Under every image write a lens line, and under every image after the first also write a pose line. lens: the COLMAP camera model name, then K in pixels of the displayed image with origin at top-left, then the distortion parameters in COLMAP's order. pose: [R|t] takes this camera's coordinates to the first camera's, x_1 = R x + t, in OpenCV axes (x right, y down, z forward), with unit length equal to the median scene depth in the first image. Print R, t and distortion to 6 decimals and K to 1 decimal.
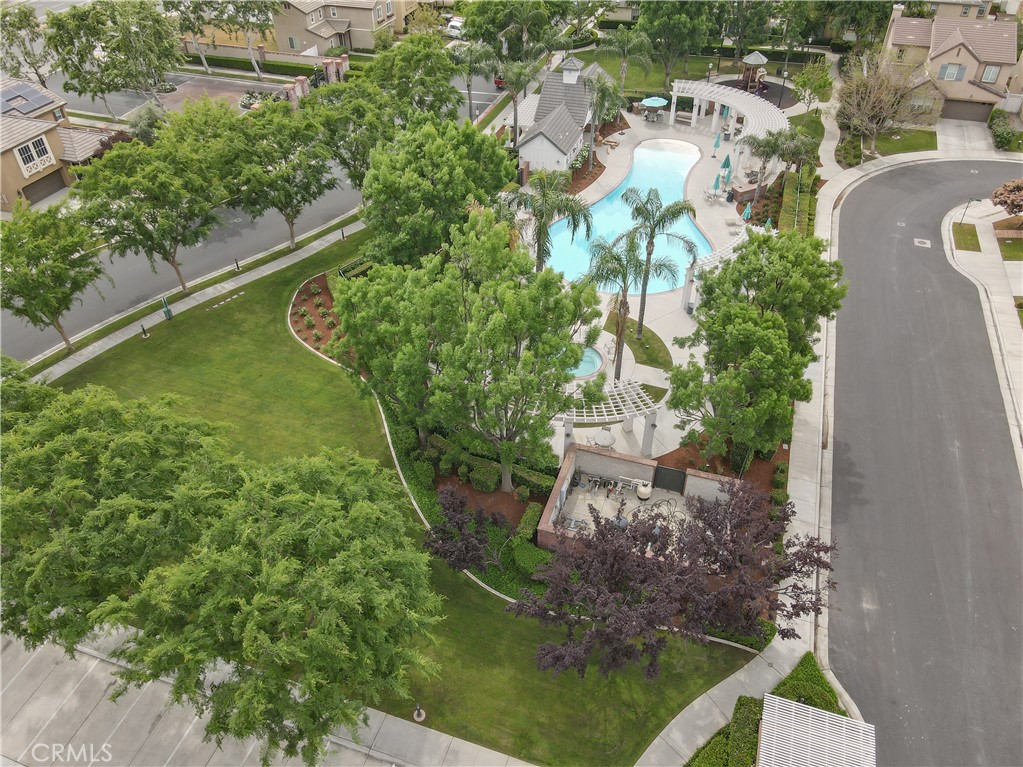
lens RADIAL K [[737.1, 0, 511.5], [0, 737.1, 383.5], [0, 0, 1]] dist [0.003313, 0.003801]
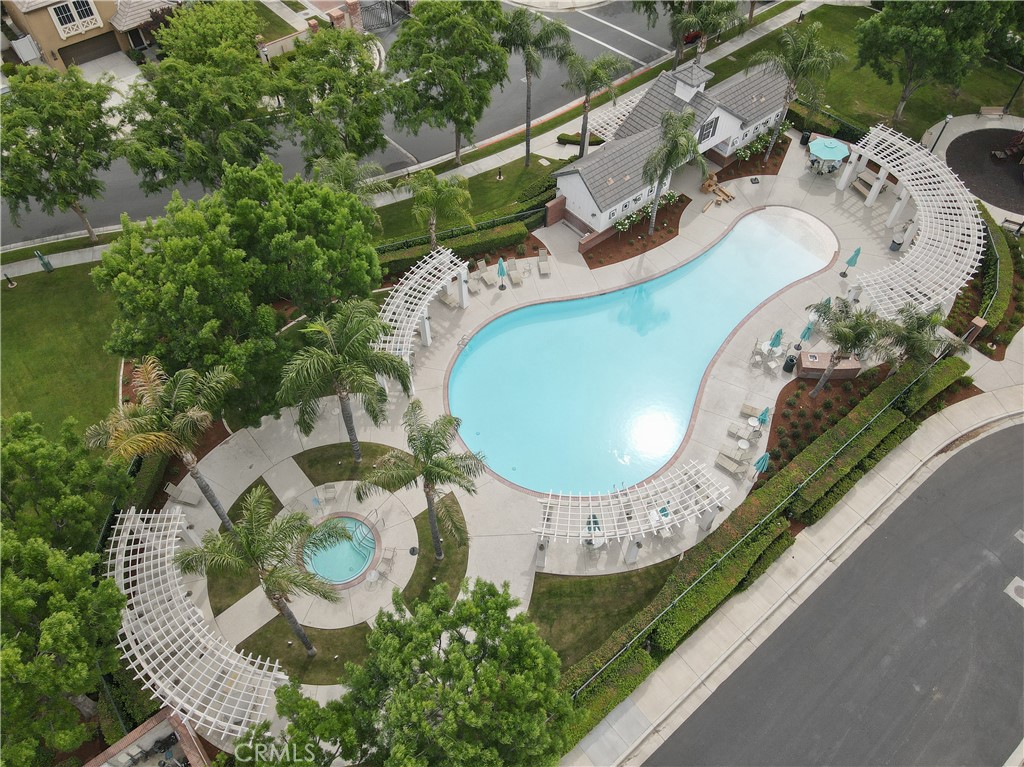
lens RADIAL K [[732.5, 0, 512.0], [0, 732.5, 383.5], [0, 0, 1]] dist [-0.003634, -0.006024]
pose [[0.854915, 0.424599, -0.298053, 0.286934], [-0.348355, 0.895606, 0.276657, -0.332723], [0.384406, -0.132690, 0.913578, 0.305484]]
